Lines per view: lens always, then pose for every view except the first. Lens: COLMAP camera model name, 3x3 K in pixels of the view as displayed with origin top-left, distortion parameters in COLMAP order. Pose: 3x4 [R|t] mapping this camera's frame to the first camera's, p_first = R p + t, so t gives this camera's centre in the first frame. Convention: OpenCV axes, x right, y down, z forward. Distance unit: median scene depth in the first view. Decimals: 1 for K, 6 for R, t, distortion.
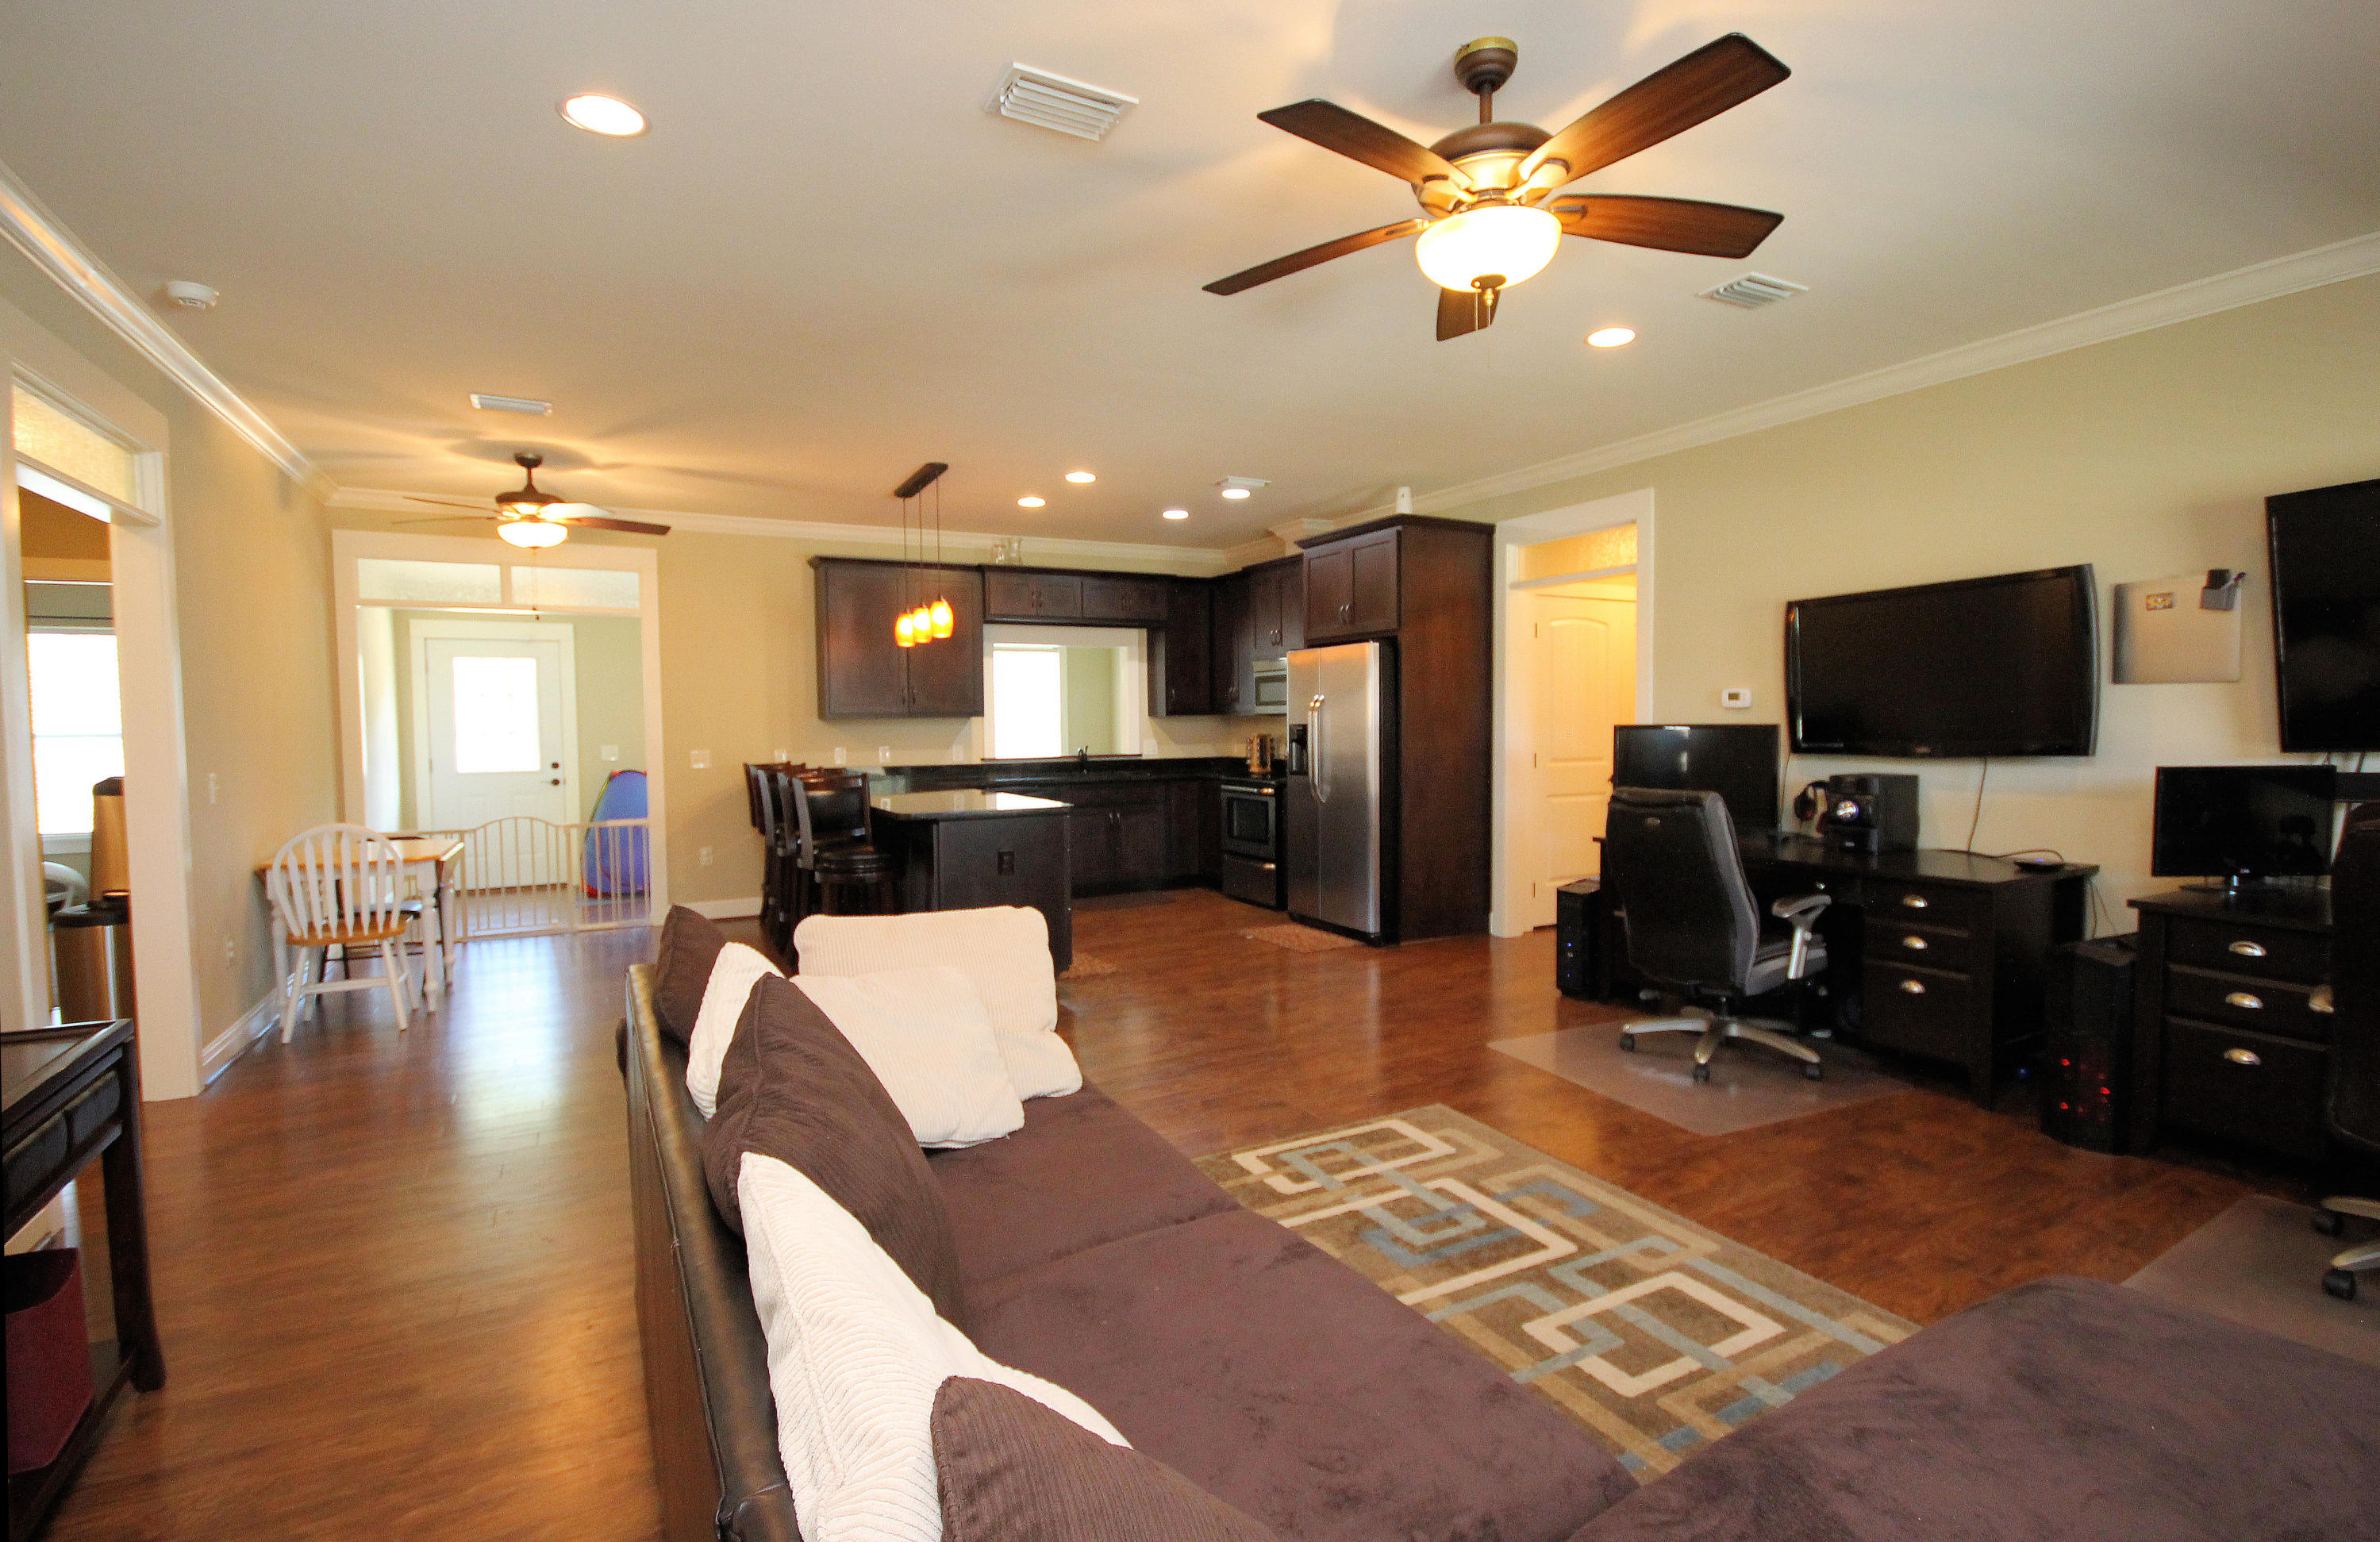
lens RADIAL K [[1132.3, 0, 1217.4], [0, 1132.3, 775.8], [0, 0, 1]] dist [-0.000760, -0.003180]
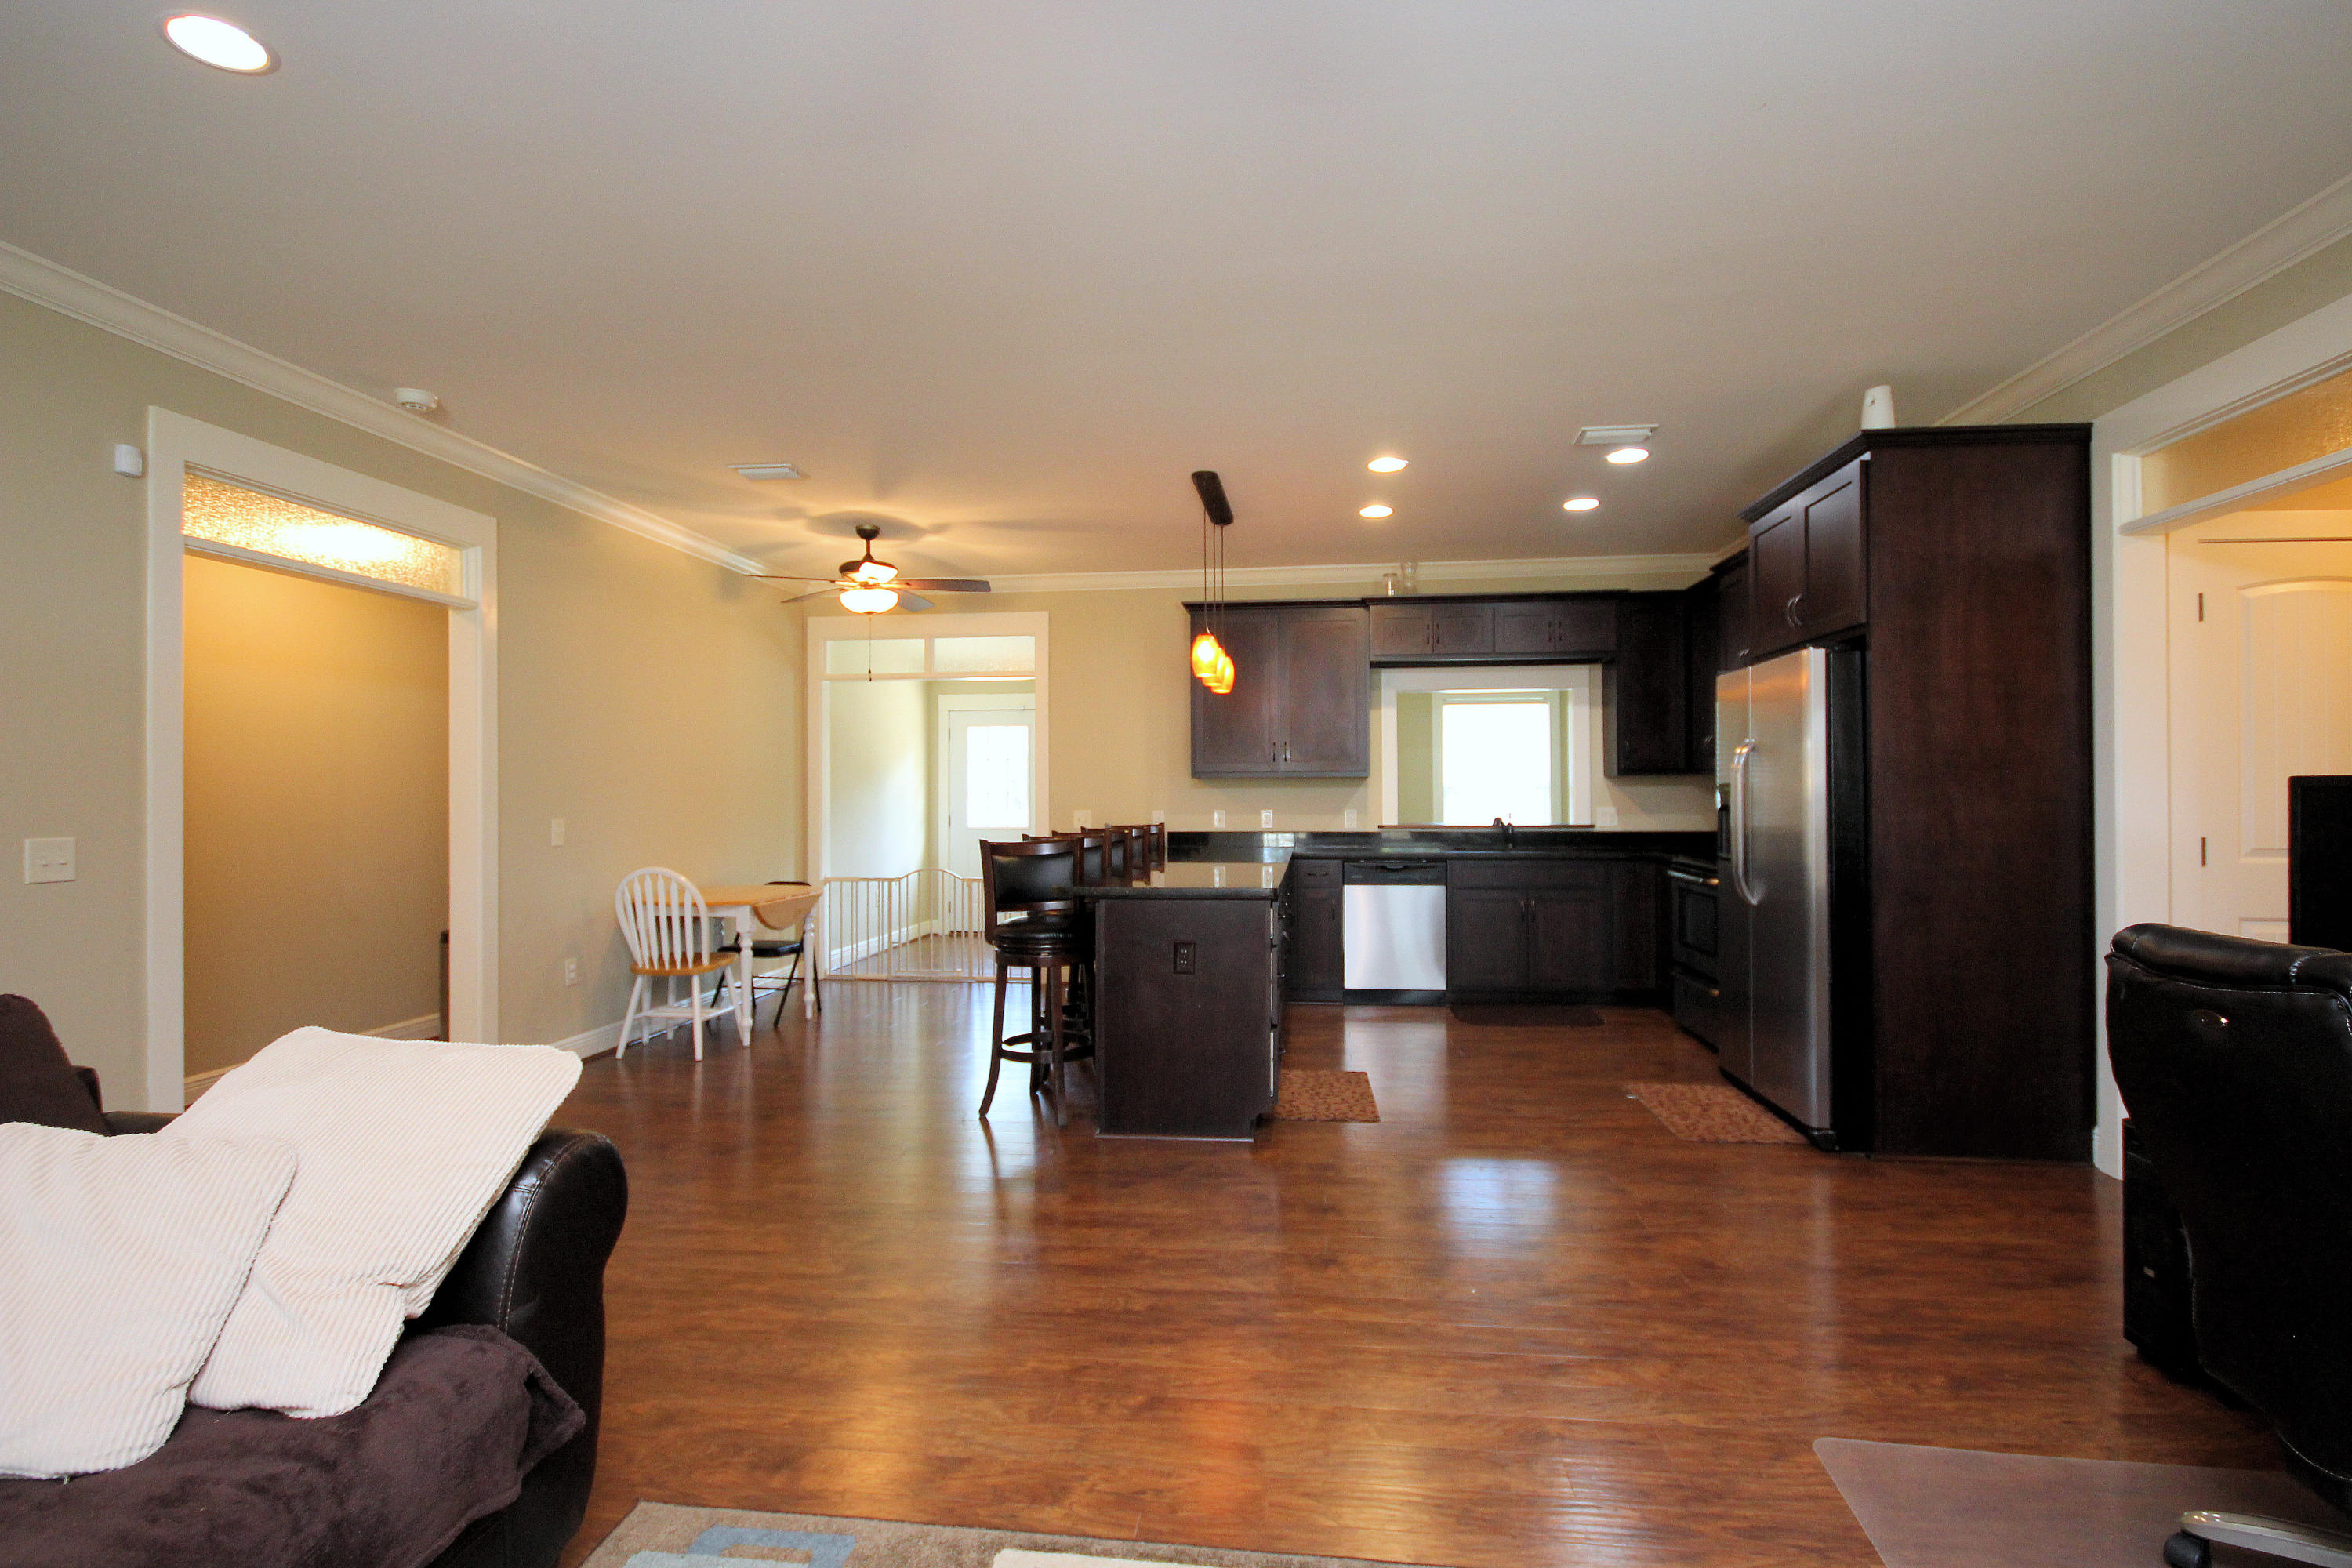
lens RADIAL K [[1092.4, 0, 1176.5], [0, 1092.4, 786.8], [0, 0, 1]] dist [-0.000288, -0.003623]
pose [[0.805994, 0.002479, -0.591919, 0.197532], [-0.033789, 0.998553, -0.041827, -0.006248], [0.590959, 0.053712, 0.804911, 0.309308]]
